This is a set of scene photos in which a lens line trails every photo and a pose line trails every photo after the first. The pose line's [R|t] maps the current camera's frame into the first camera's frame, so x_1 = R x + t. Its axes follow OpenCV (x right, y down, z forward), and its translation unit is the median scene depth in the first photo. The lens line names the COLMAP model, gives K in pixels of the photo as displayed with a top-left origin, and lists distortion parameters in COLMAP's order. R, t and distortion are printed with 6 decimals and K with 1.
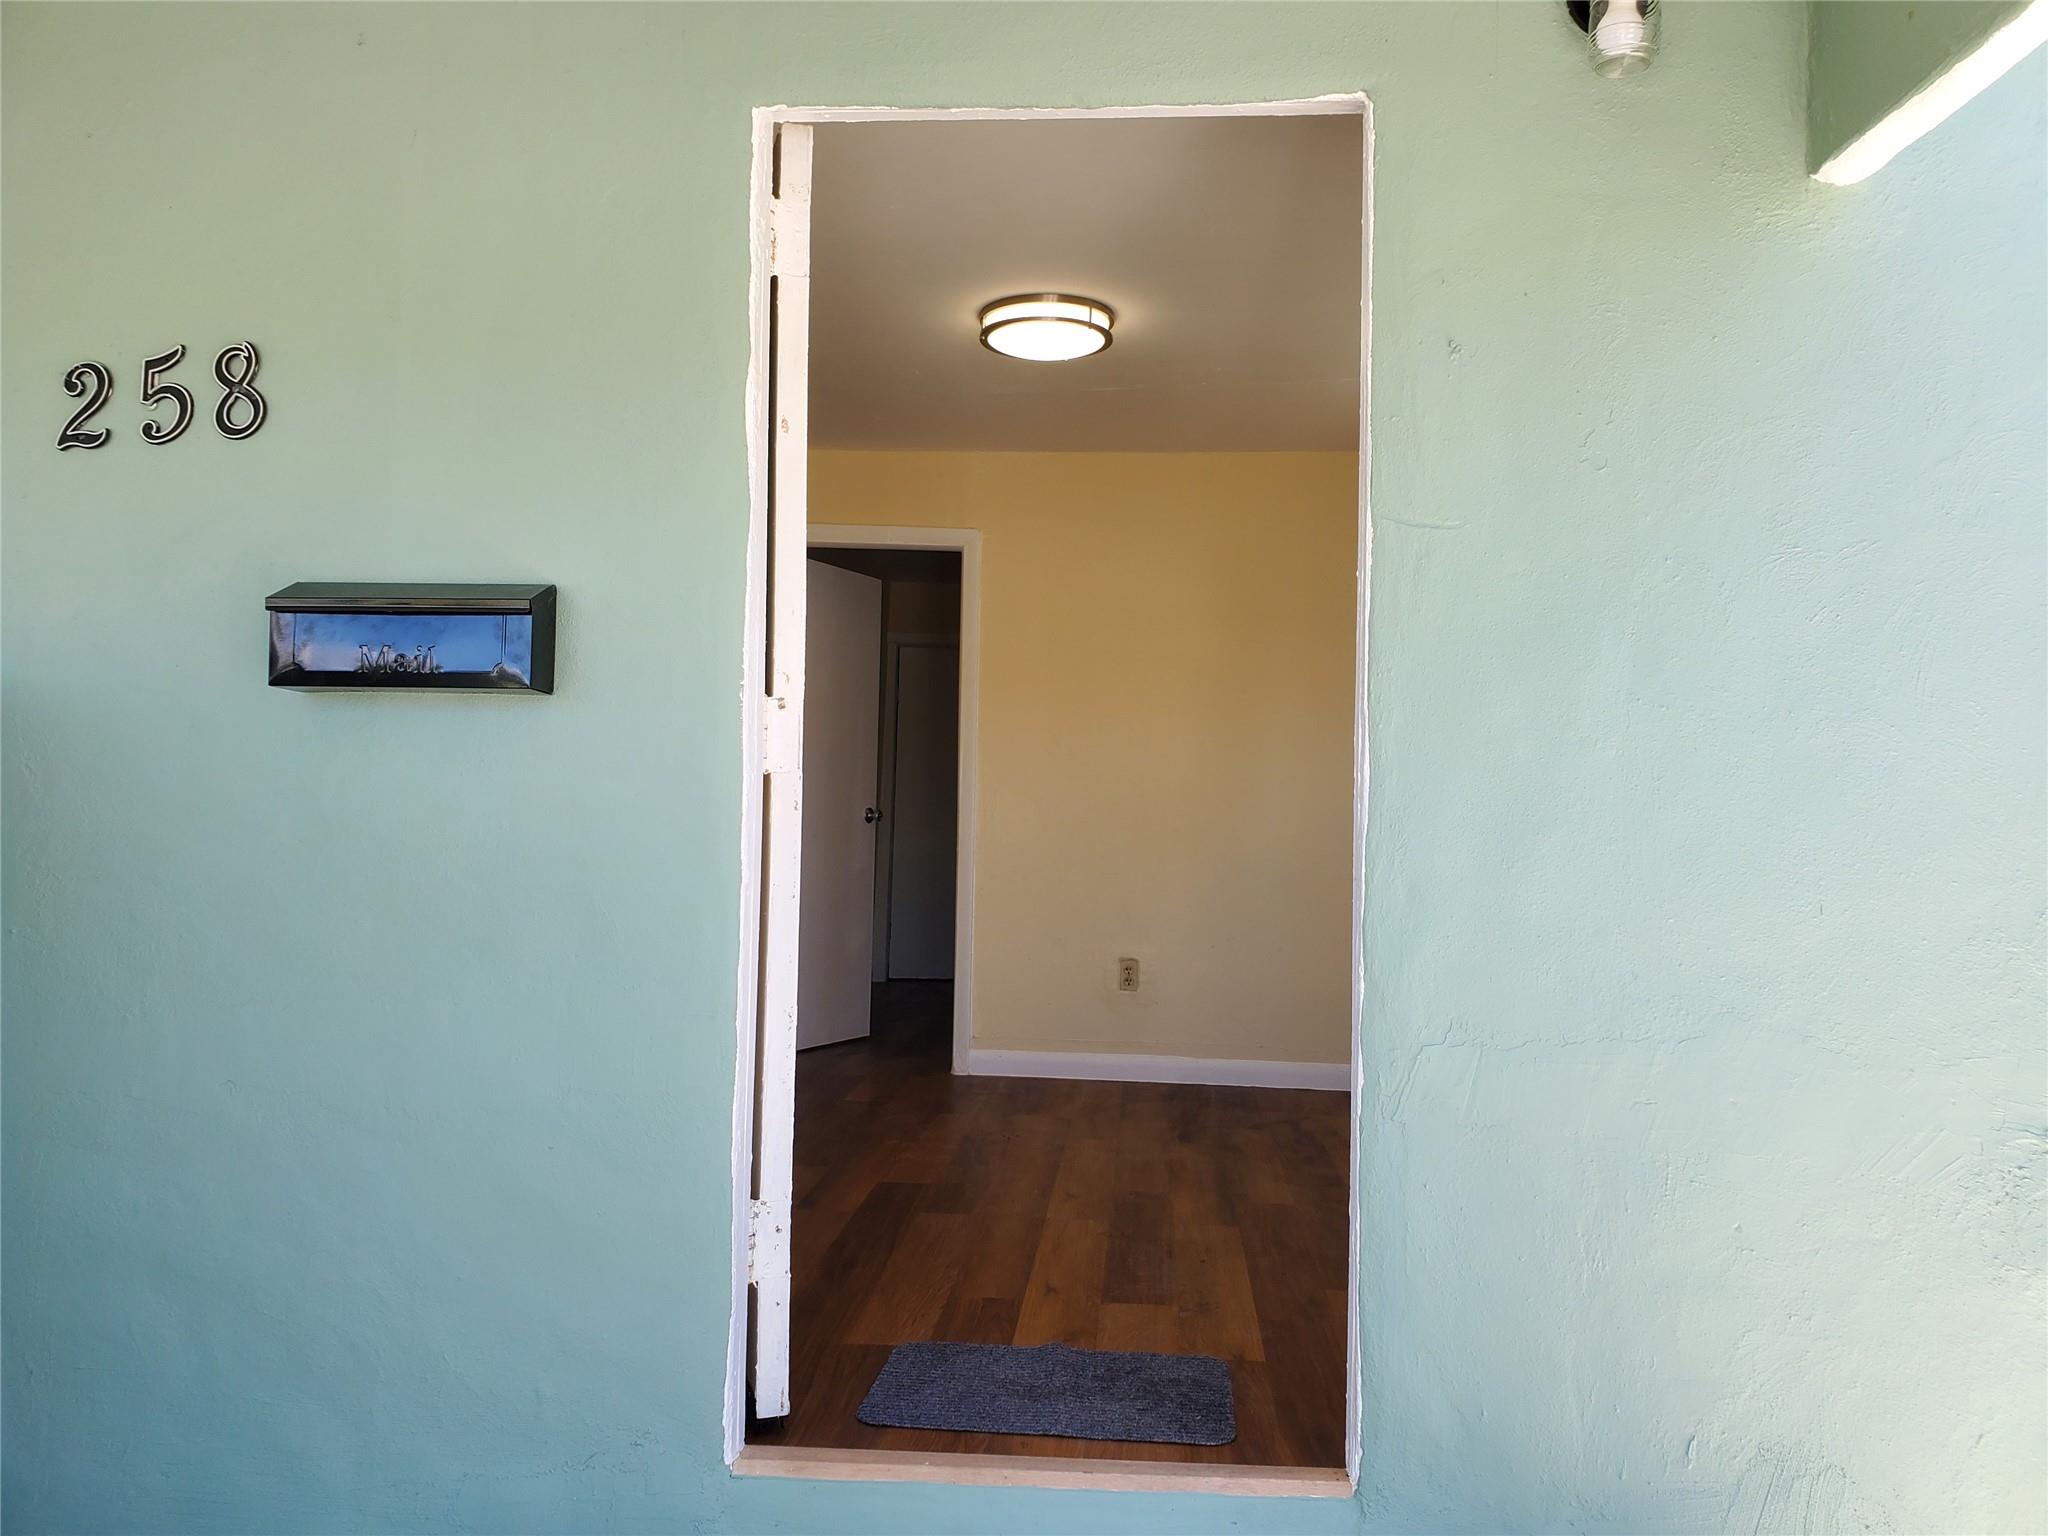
lens RADIAL K [[1590.7, 0, 1023.9], [0, 1590.7, 779.5], [0, 0, 1]] dist [-0.009965, -0.005554]
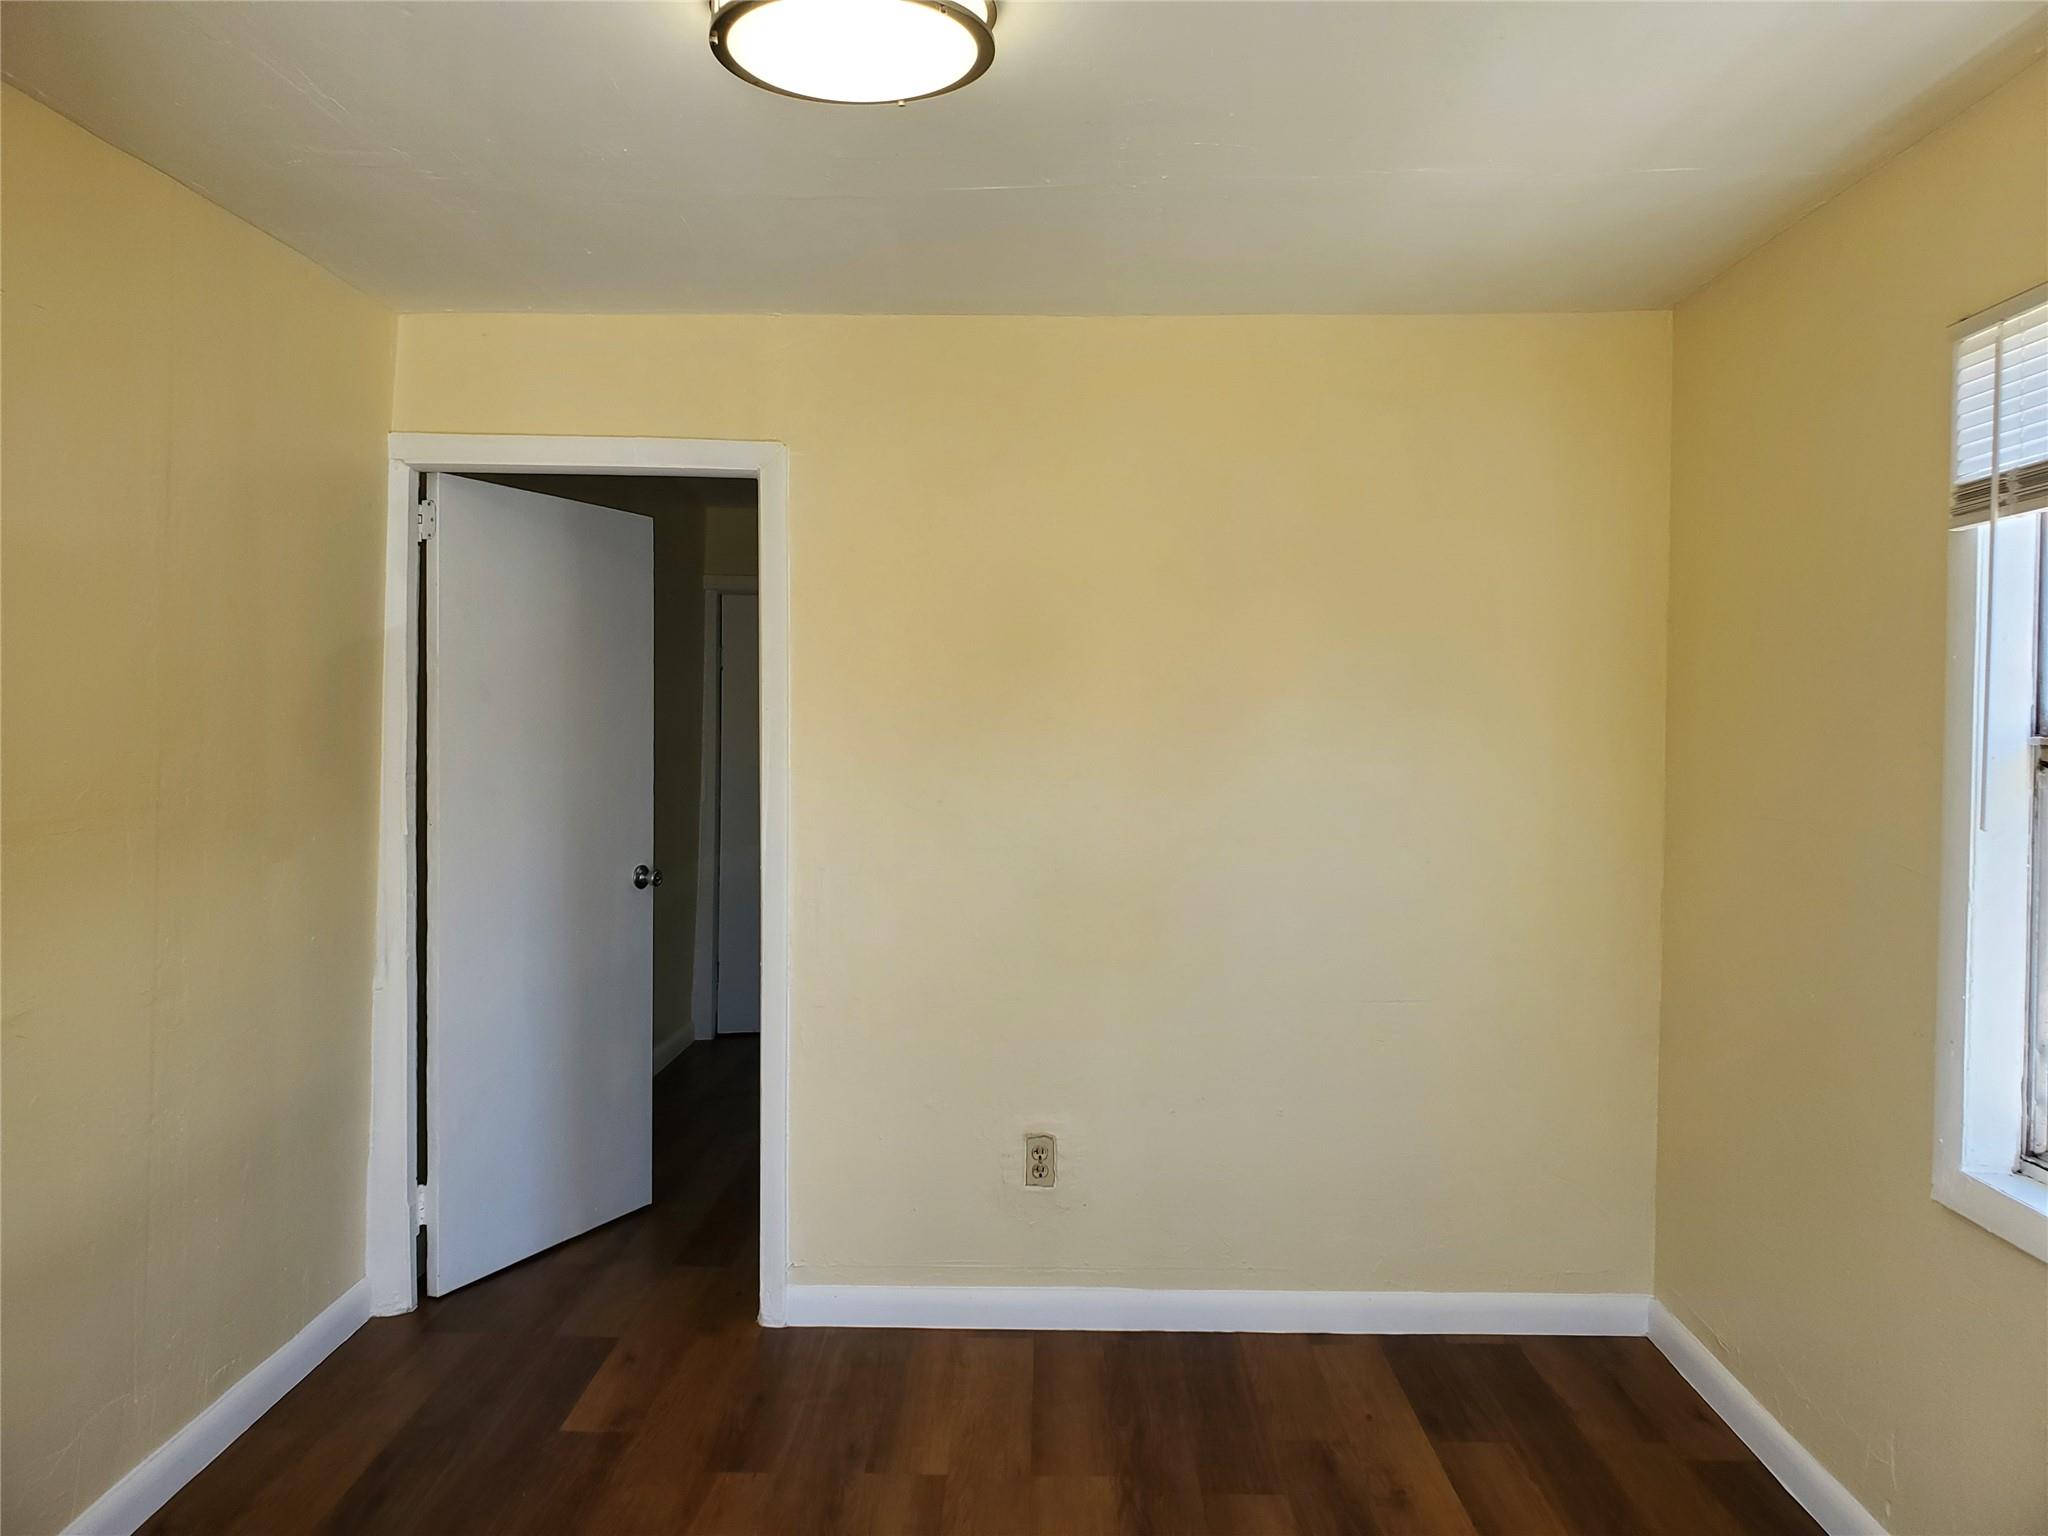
lens RADIAL K [[1590.7, 0, 1031.2], [0, 1590.7, 755.0], [0, 0, 1]] dist [-0.009965, -0.005554]
pose [[0.997299, -0.020434, 0.070543, 0.021553], [0.017215, 0.998796, 0.045937, -0.064822], [-0.071396, -0.044598, 0.996450, 0.385338]]
